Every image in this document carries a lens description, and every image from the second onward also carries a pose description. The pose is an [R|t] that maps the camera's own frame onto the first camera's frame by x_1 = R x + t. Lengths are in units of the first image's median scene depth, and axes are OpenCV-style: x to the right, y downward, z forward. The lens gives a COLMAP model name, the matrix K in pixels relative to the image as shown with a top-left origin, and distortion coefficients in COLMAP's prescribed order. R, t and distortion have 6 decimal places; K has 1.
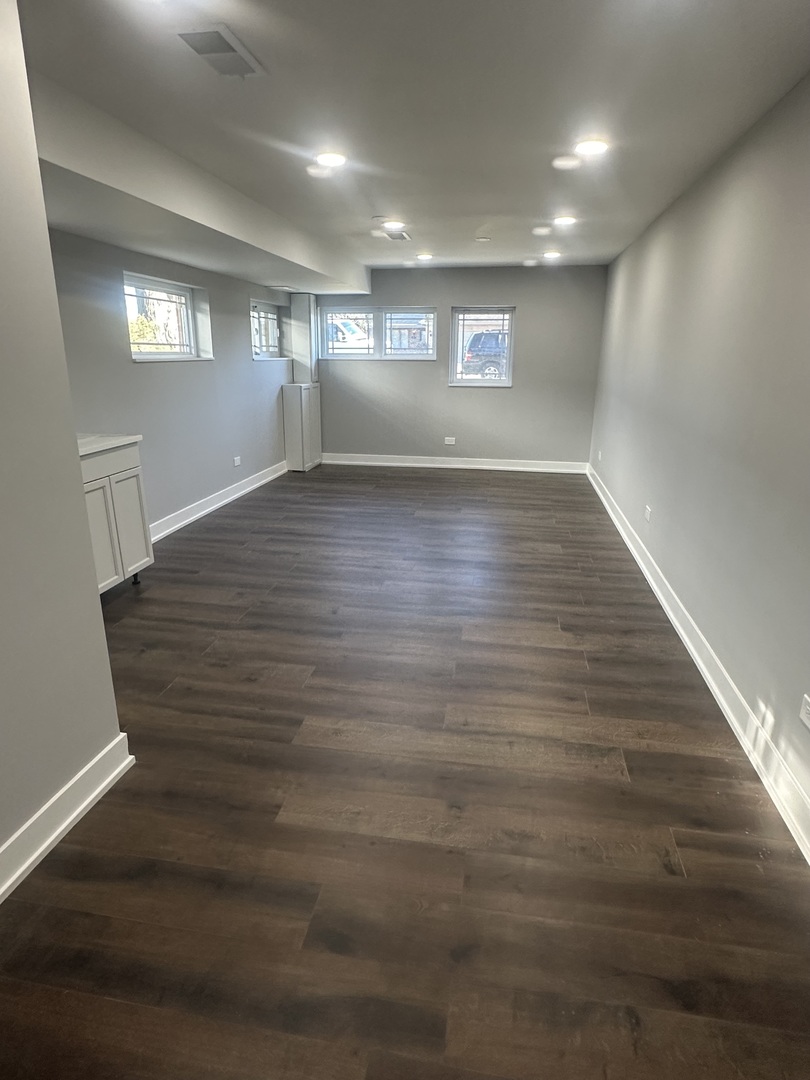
lens RADIAL K [[606.5, 0, 405.0], [0, 606.5, 540.0], [0, 0, 1]] dist [-0.002849, 0.000194]
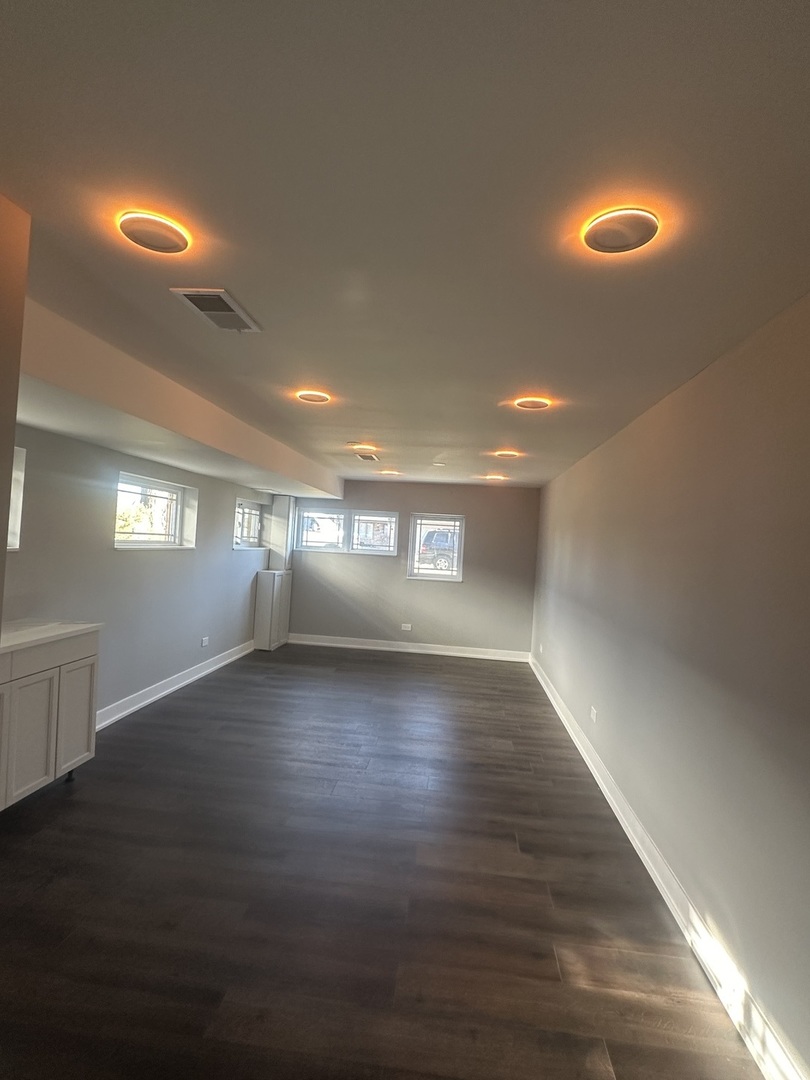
lens RADIAL K [[503.9, 0, 405.0], [0, 503.9, 540.0], [0, 0, 1]] dist [0.002141, 0.000181]
pose [[0.996246, 0.050562, 0.070261, -0.001252], [-0.028675, 0.958615, -0.283259, -0.061497], [-0.081675, 0.280181, 0.956466, 0.085537]]
